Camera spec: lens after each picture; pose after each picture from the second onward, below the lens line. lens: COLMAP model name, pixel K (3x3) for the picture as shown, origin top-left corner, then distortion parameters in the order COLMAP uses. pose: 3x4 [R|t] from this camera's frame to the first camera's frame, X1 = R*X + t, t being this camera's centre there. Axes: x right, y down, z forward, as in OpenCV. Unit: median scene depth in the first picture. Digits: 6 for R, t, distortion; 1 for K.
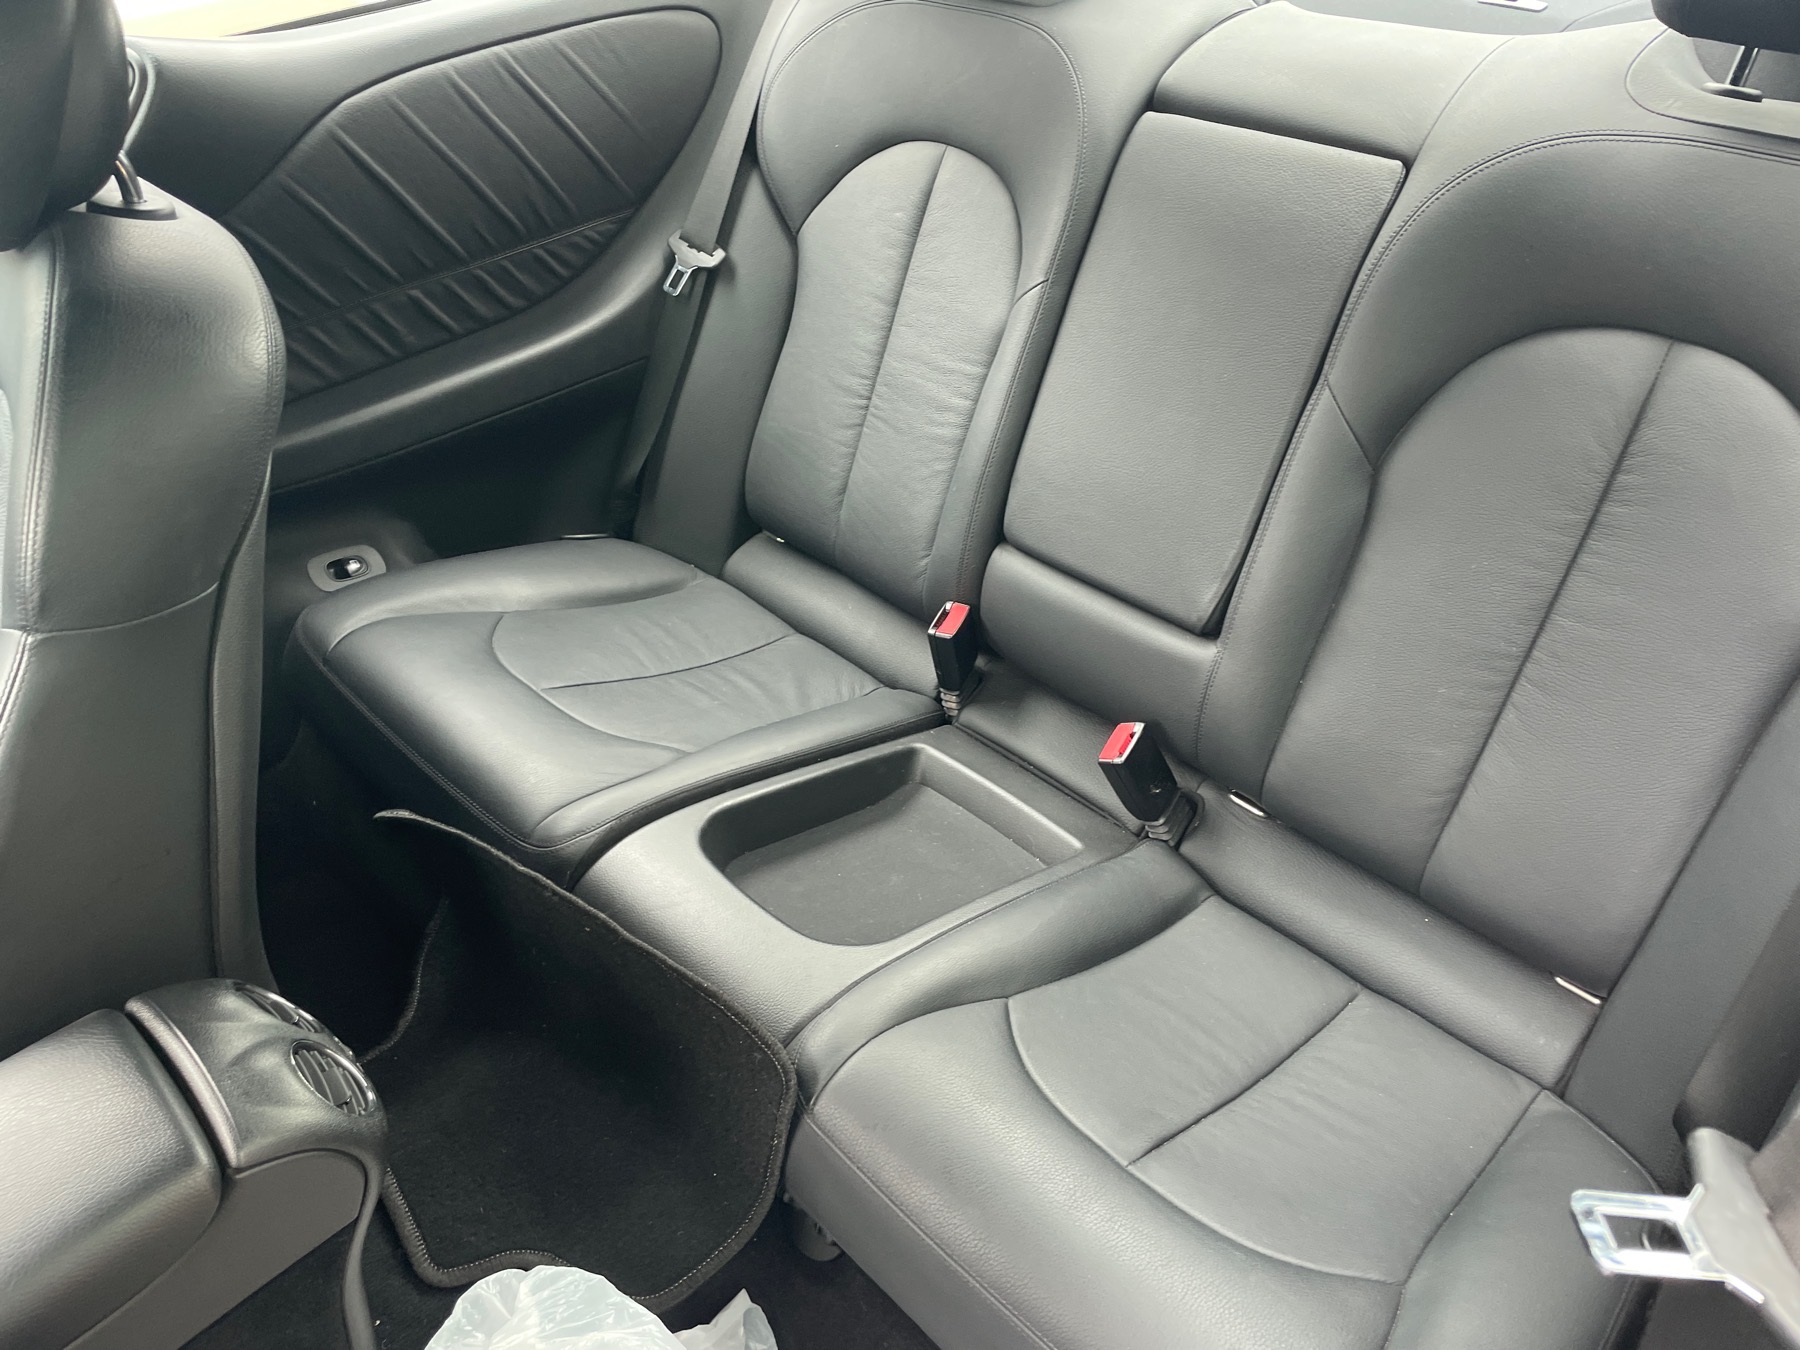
lens RADIAL K [[1370.5, 0, 898.5], [0, 1370.5, 676.6], [0, 0, 1]] dist [0.078806, -0.106222]
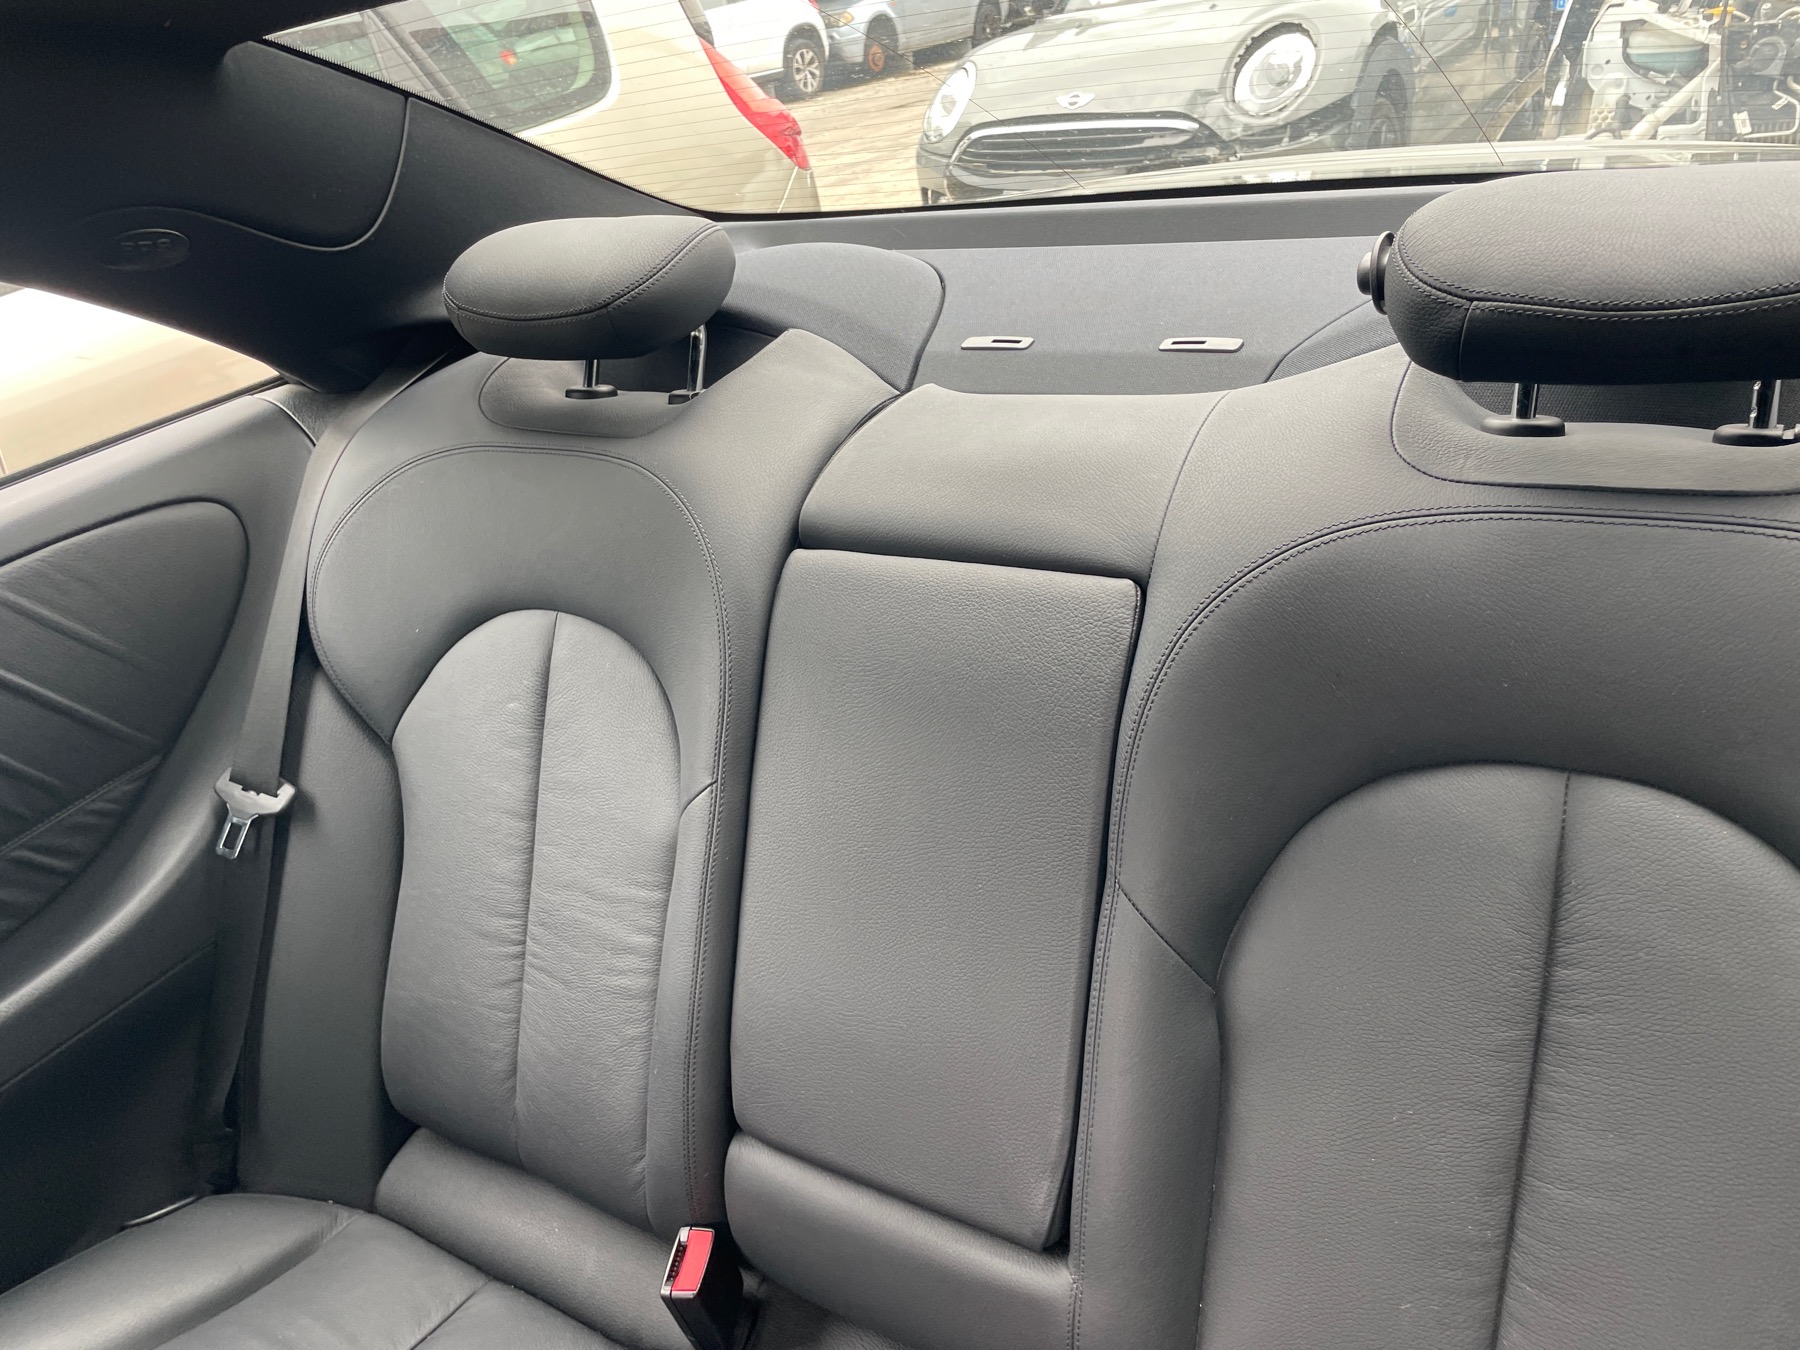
lens RADIAL K [[1370.5, 0, 899.5], [0, 1370.5, 679.1], [0, 0, 1]] dist [0.078806, -0.106222]
pose [[0.960699, -0.212240, 0.178921, 0.074254], [0.242115, 0.955929, -0.166070, -0.175050], [-0.135789, 0.202863, 0.969746, 0.235826]]
